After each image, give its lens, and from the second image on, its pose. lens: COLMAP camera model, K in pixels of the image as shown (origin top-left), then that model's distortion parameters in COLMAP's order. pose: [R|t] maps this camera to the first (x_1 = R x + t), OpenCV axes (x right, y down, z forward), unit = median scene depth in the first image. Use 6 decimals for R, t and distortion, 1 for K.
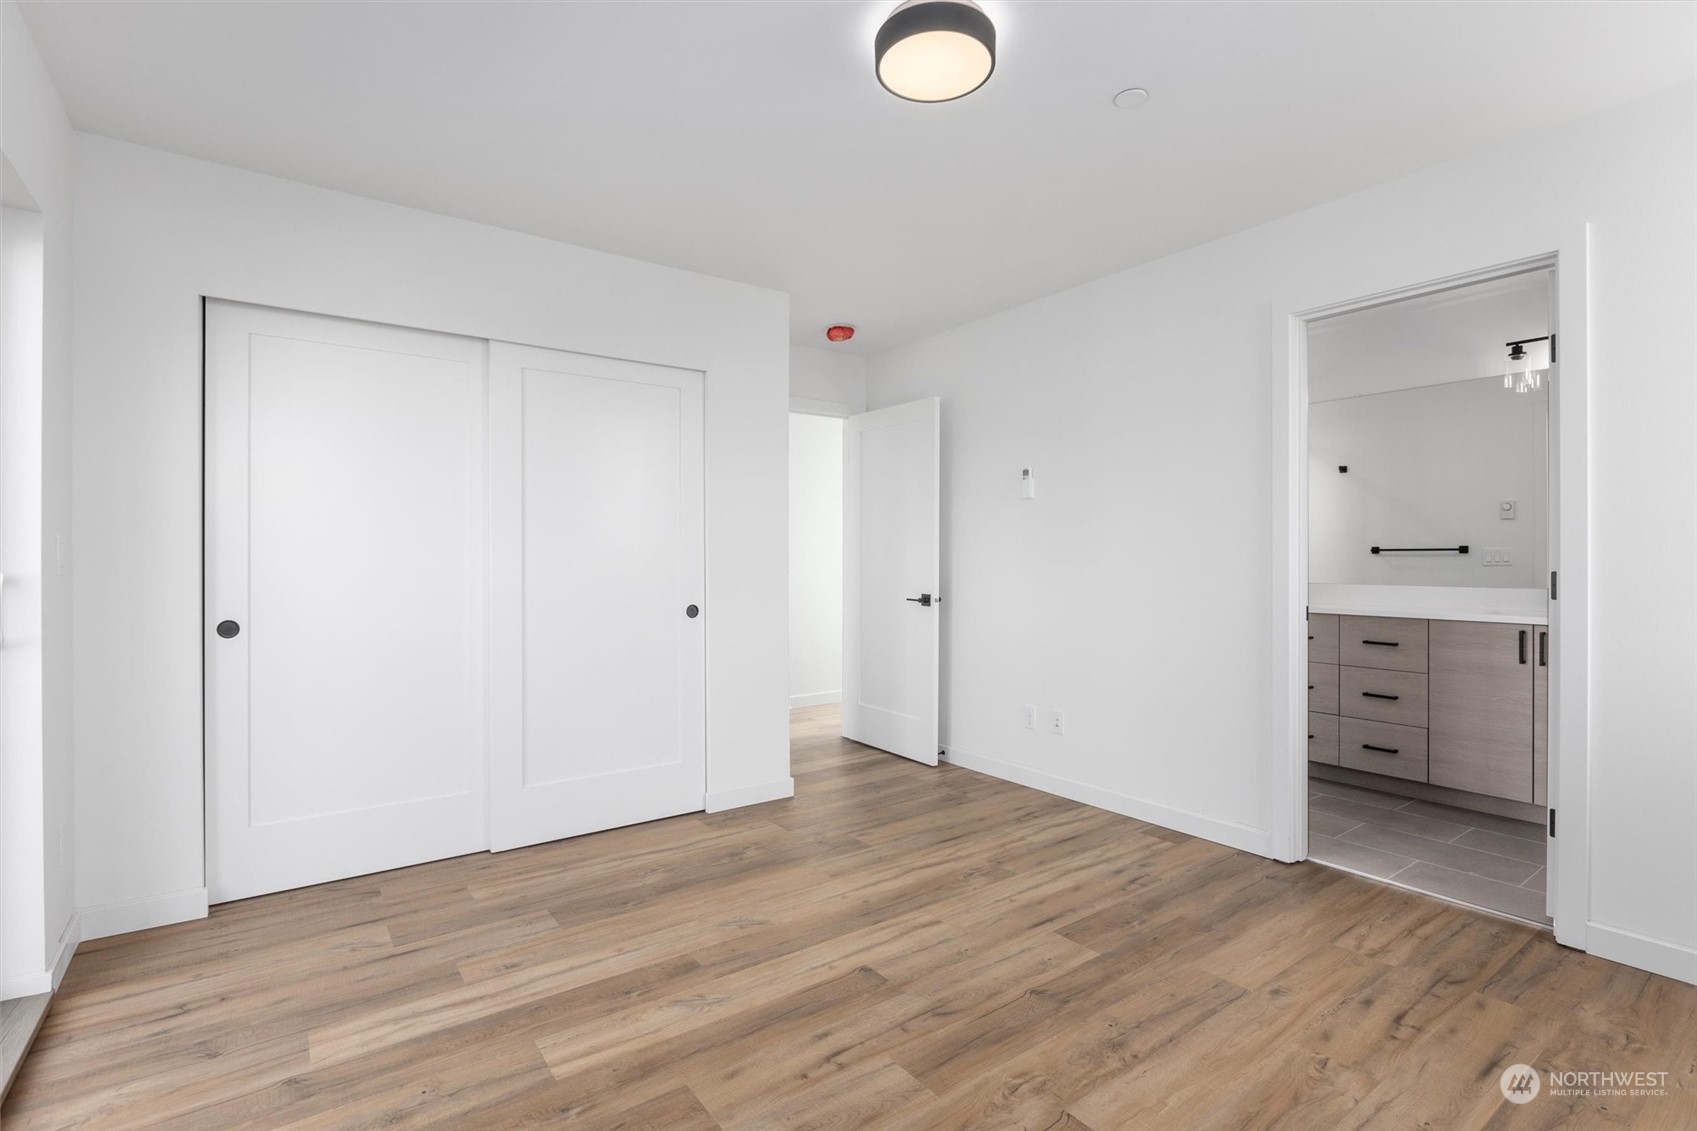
lens RADIAL K [[792.0, 0, 844.2], [0, 792.0, 550.8], [0, 0, 1]] dist [-0.020363, 0.000462]
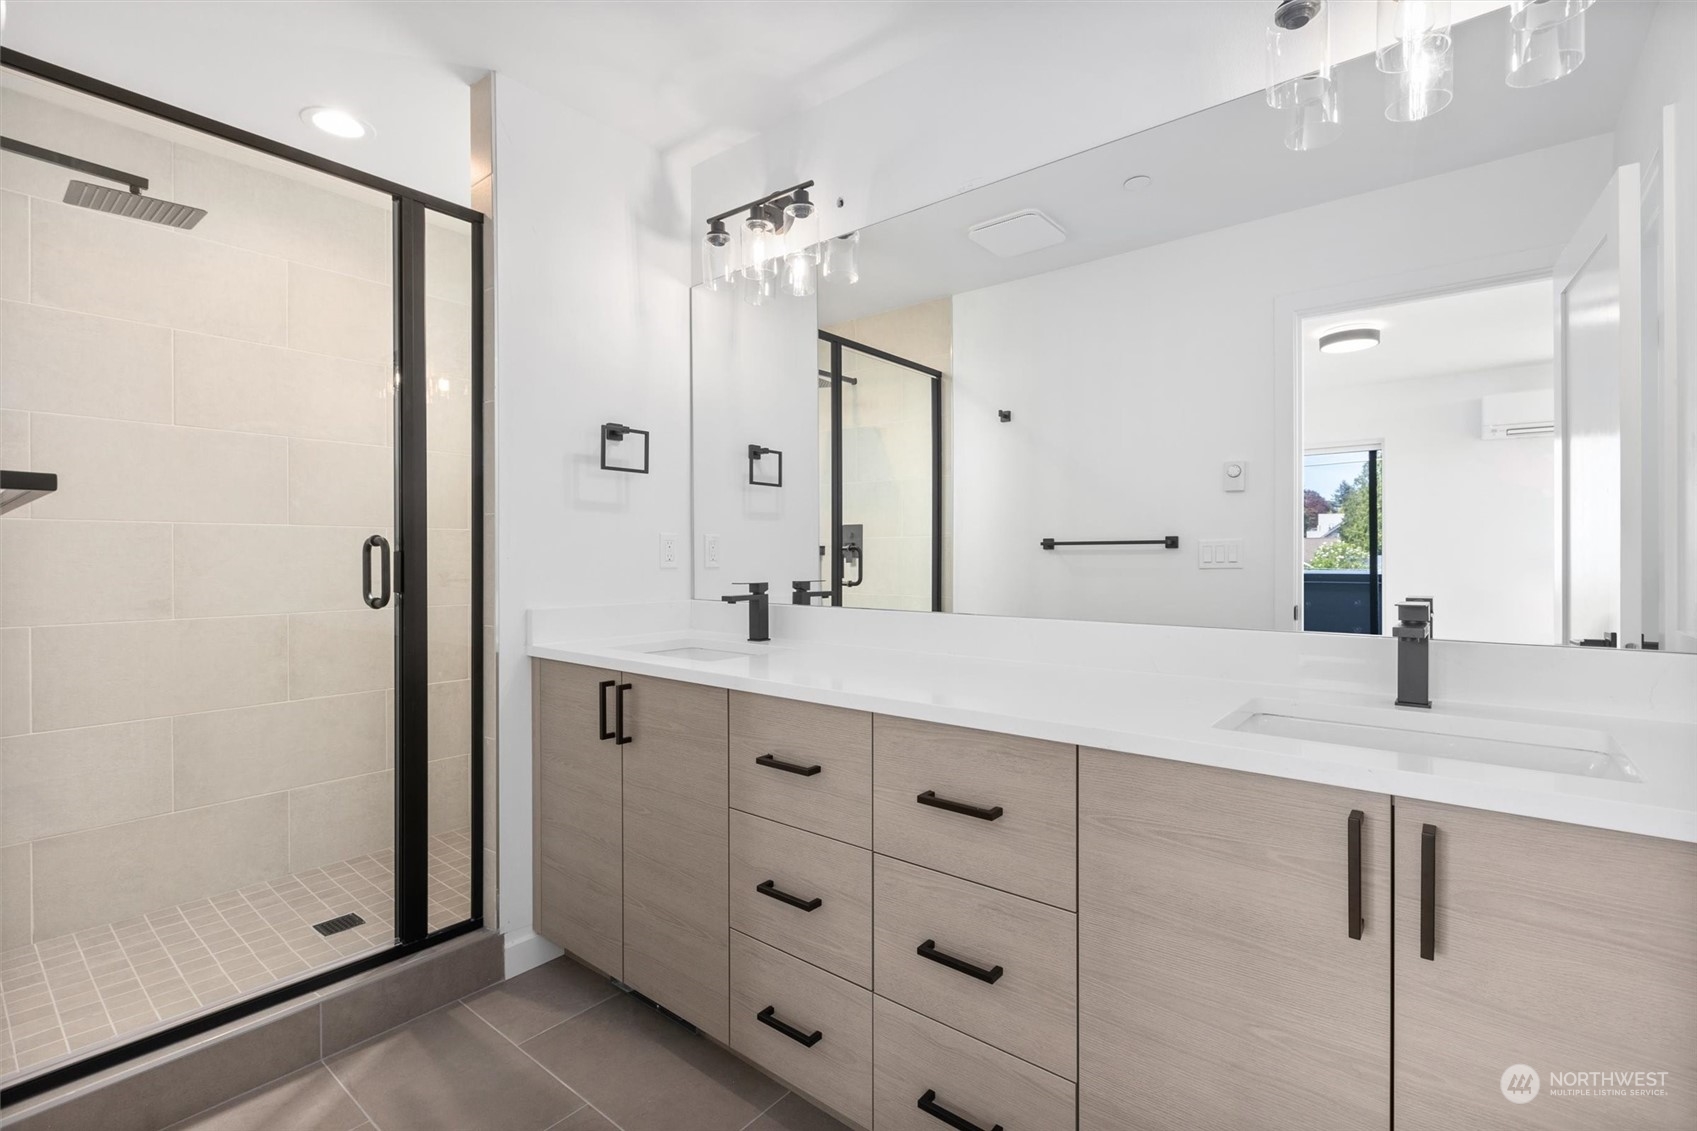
lens RADIAL K [[762.2, 0, 846.4], [0, 762.2, 555.7], [0, 0, 1]] dist [0.000731, 0.000135]
pose [[0.964540, -0.002939, 0.263920, 0.572939], [0.001264, 0.999978, 0.006515, 0.006891], [-0.263933, -0.005951, 0.964523, 0.723765]]
